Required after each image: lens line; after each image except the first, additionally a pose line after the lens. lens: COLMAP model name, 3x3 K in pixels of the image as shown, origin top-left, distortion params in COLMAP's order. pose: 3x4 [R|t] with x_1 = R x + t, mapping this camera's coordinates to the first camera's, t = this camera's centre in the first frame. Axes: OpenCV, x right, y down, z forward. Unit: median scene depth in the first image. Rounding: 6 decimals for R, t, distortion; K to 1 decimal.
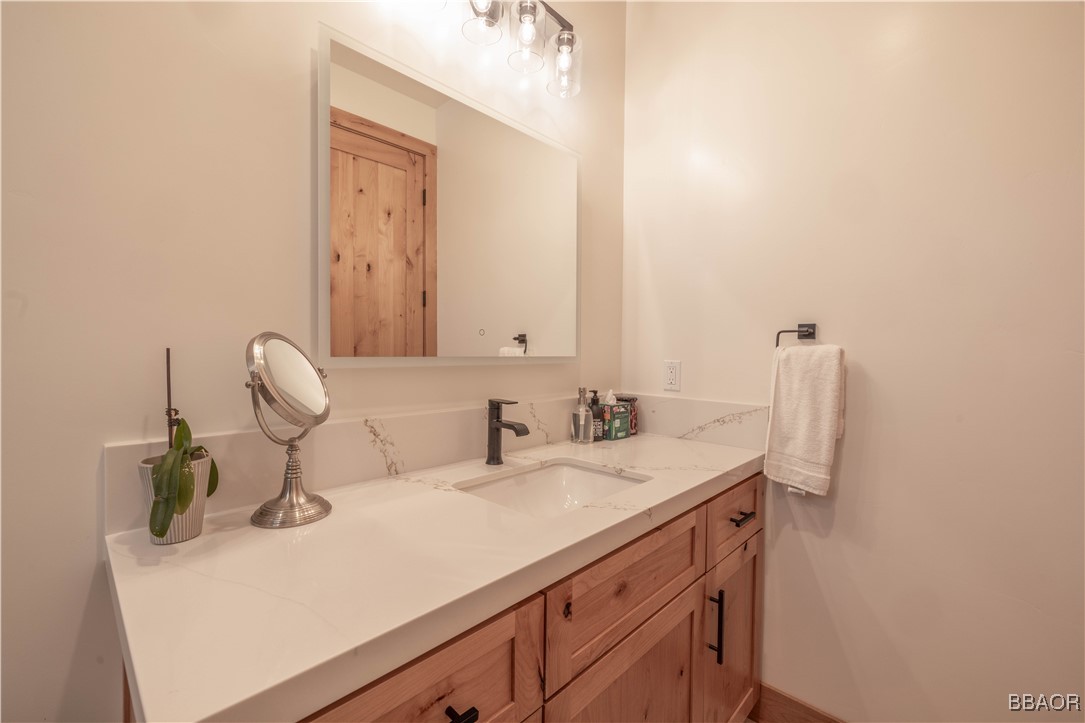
lens RADIAL K [[454.4, 0, 544.9], [0, 454.4, 358.9], [0, 0, 1]] dist [0.009533, -0.000083]
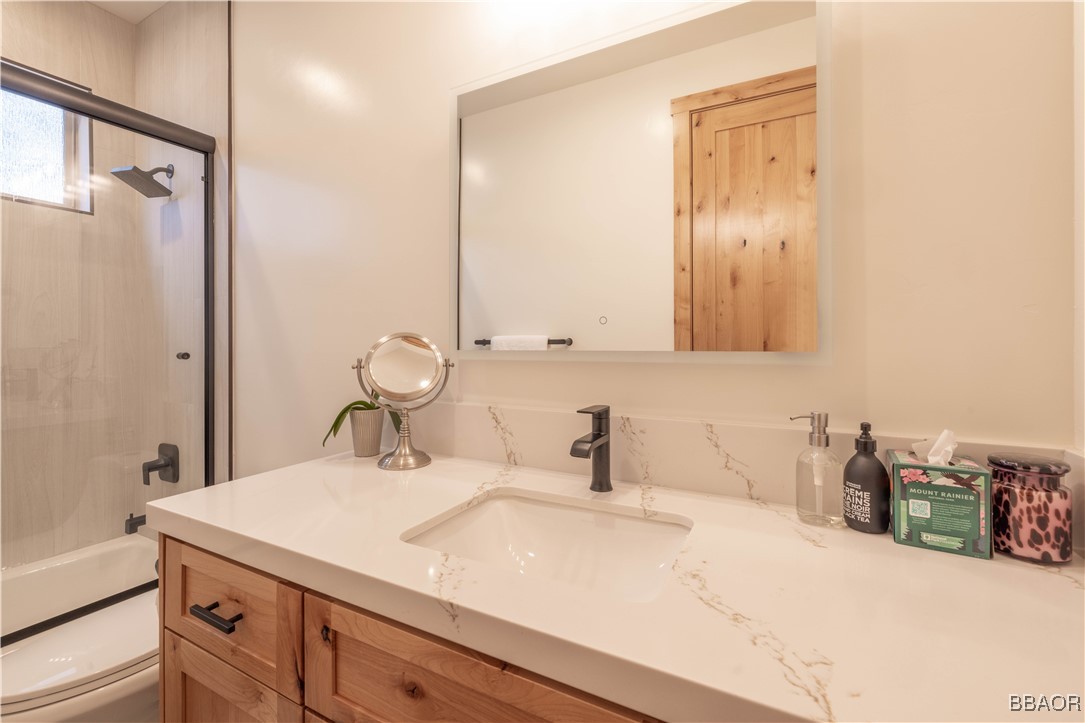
lens RADIAL K [[461.7, 0, 543.4], [0, 461.7, 343.5], [0, 0, 1]] dist [-0.001537, -0.000231]
pose [[0.267385, -0.011426, -0.963522, 0.590174], [-0.011040, 0.999828, -0.014921, -0.004369], [0.963526, 0.014627, 0.267213, 0.658215]]
